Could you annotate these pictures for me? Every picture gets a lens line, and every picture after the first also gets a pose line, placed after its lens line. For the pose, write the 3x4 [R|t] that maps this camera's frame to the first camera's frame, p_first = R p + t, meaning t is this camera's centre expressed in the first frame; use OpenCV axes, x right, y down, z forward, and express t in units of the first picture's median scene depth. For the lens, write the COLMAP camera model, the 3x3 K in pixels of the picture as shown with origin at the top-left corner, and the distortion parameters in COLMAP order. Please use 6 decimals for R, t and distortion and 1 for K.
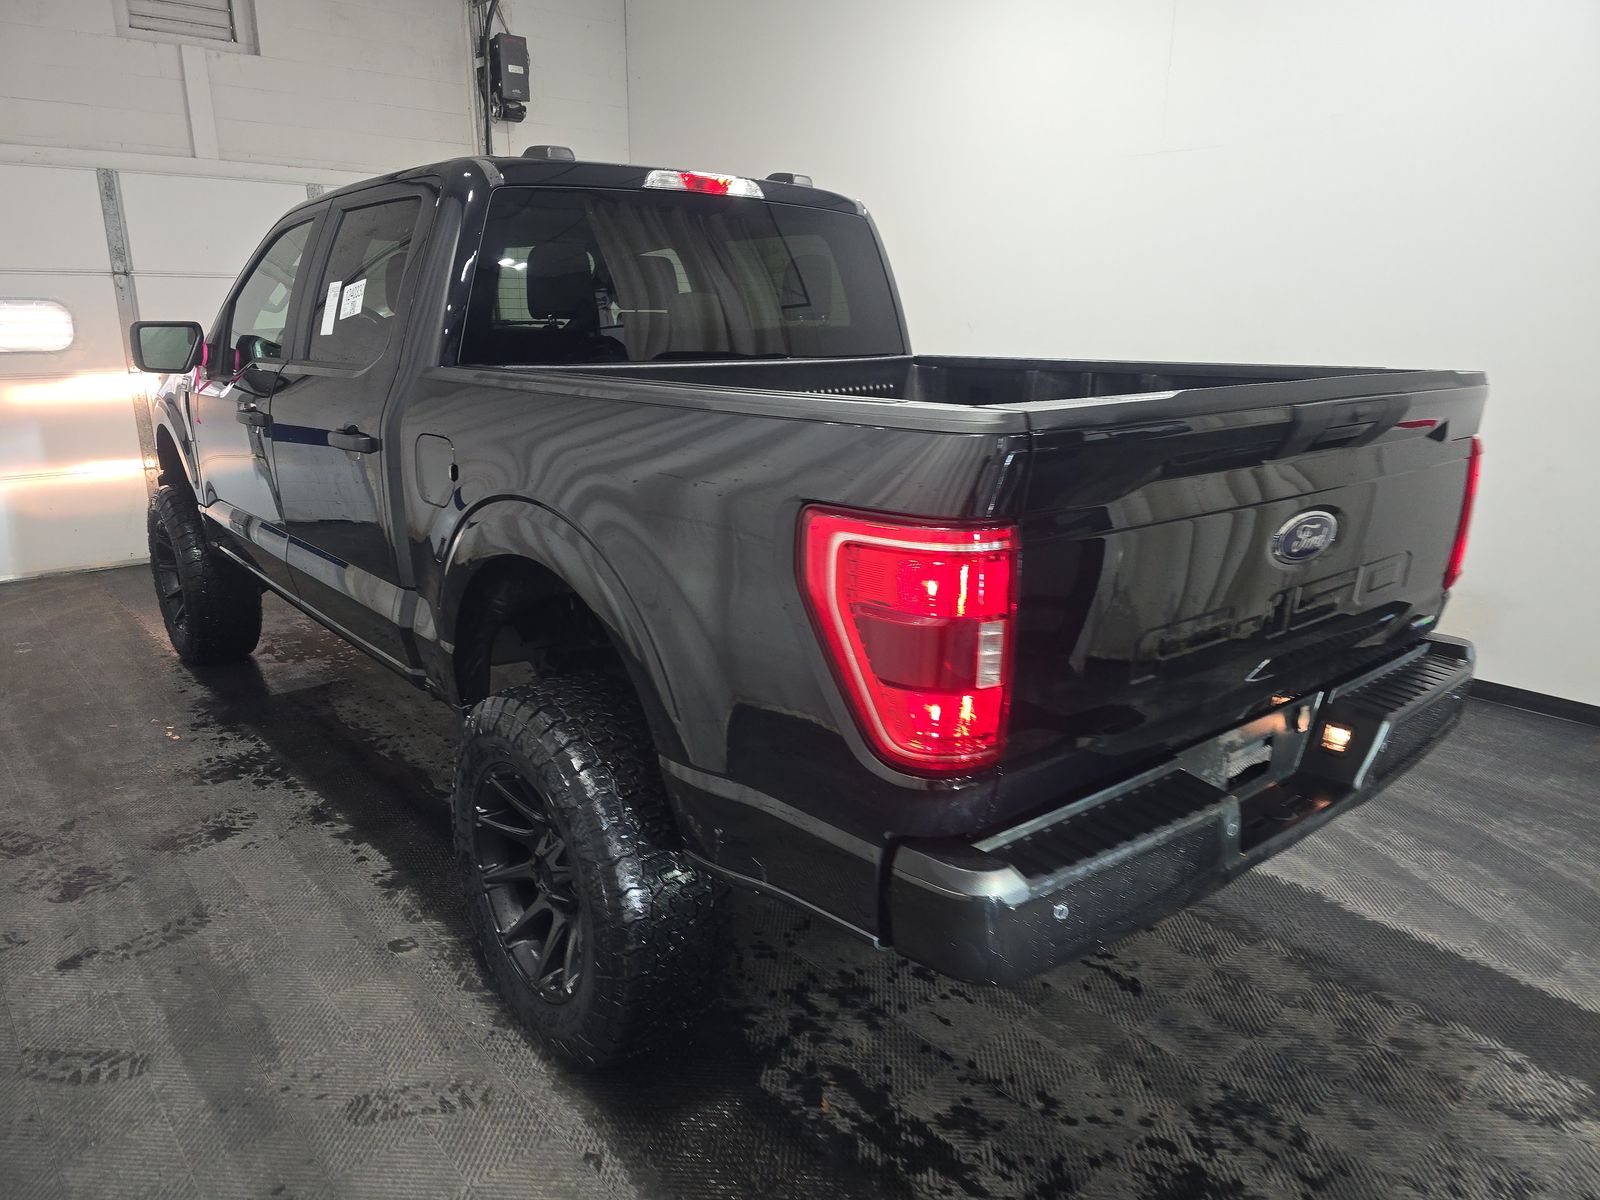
lens RADIAL K [[1095.5, 0, 800.0], [0, 1095.5, 600.0], [0, 0, 1]] dist [0.016809, -0.005993]
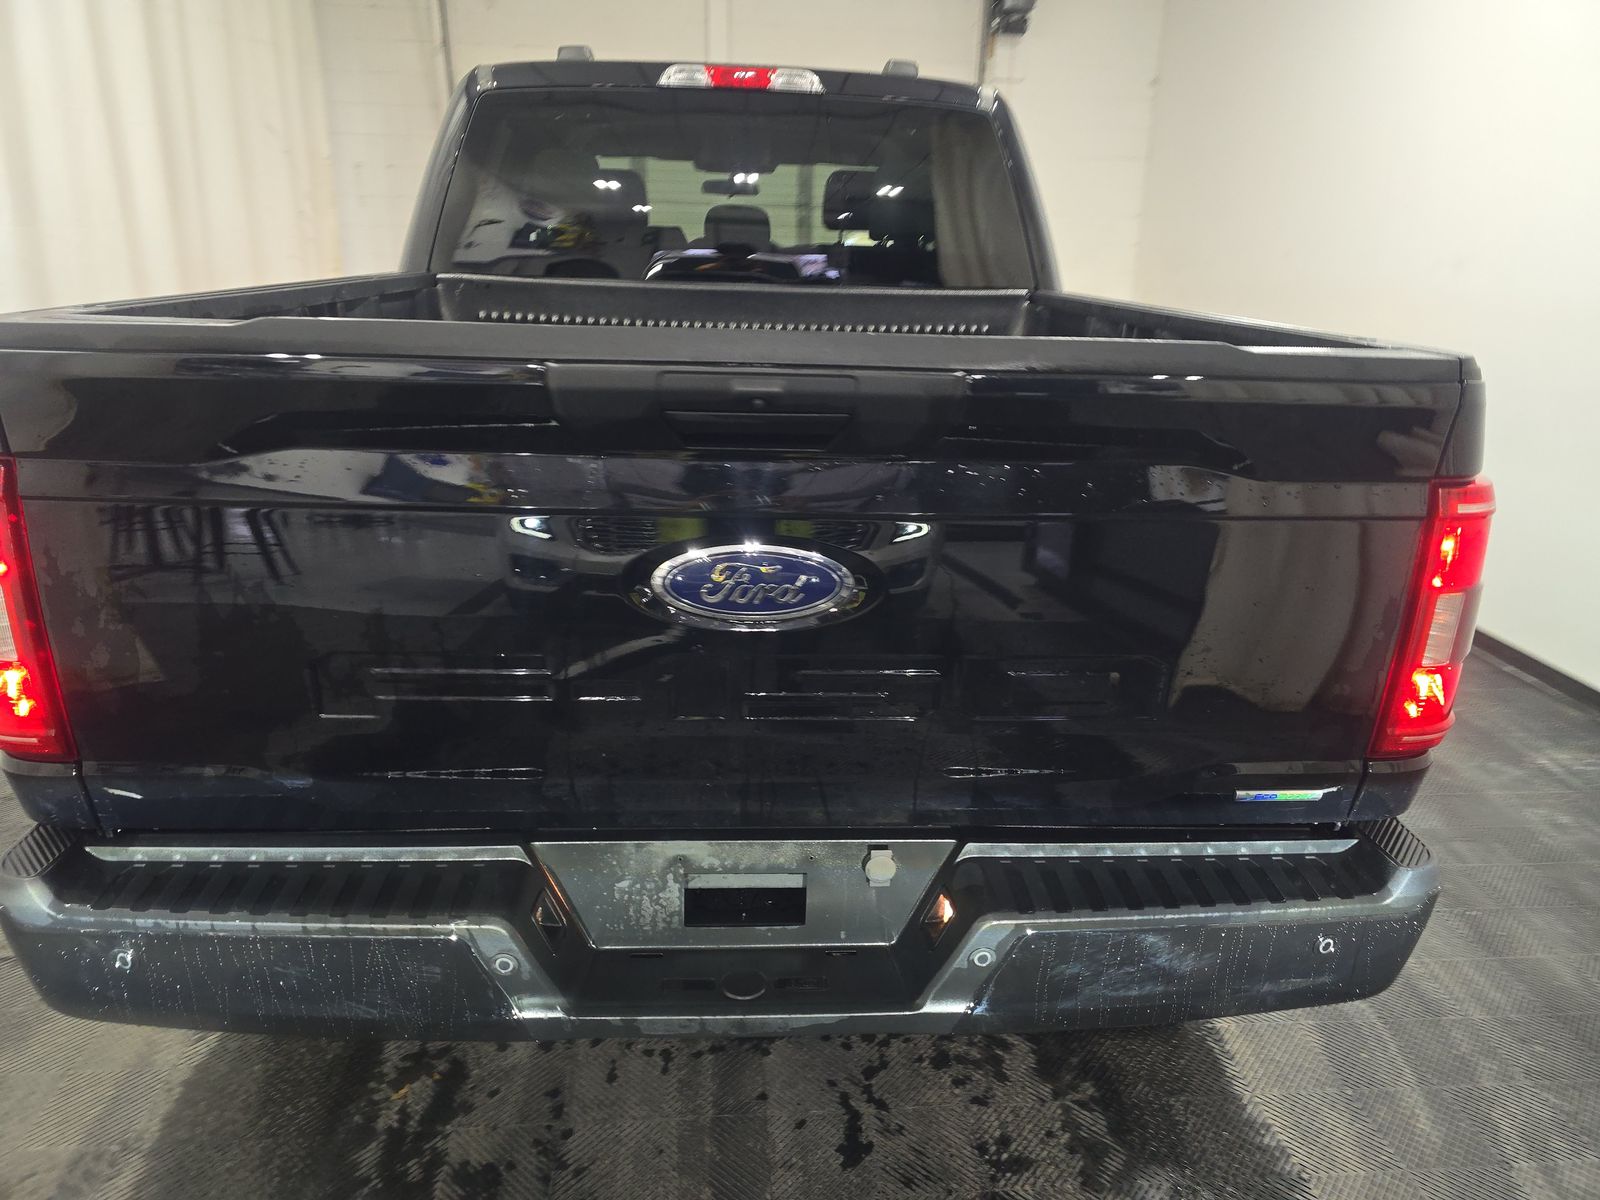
lens RADIAL K [[1095.5, 0, 800.0], [0, 1095.5, 600.0], [0, 0, 1]] dist [0.016809, -0.005993]
pose [[0.798725, 0.194802, -0.569290, 0.605009], [-0.177605, 0.980314, 0.086266, -0.061384], [0.574887, 0.032206, 0.817599, 0.367108]]
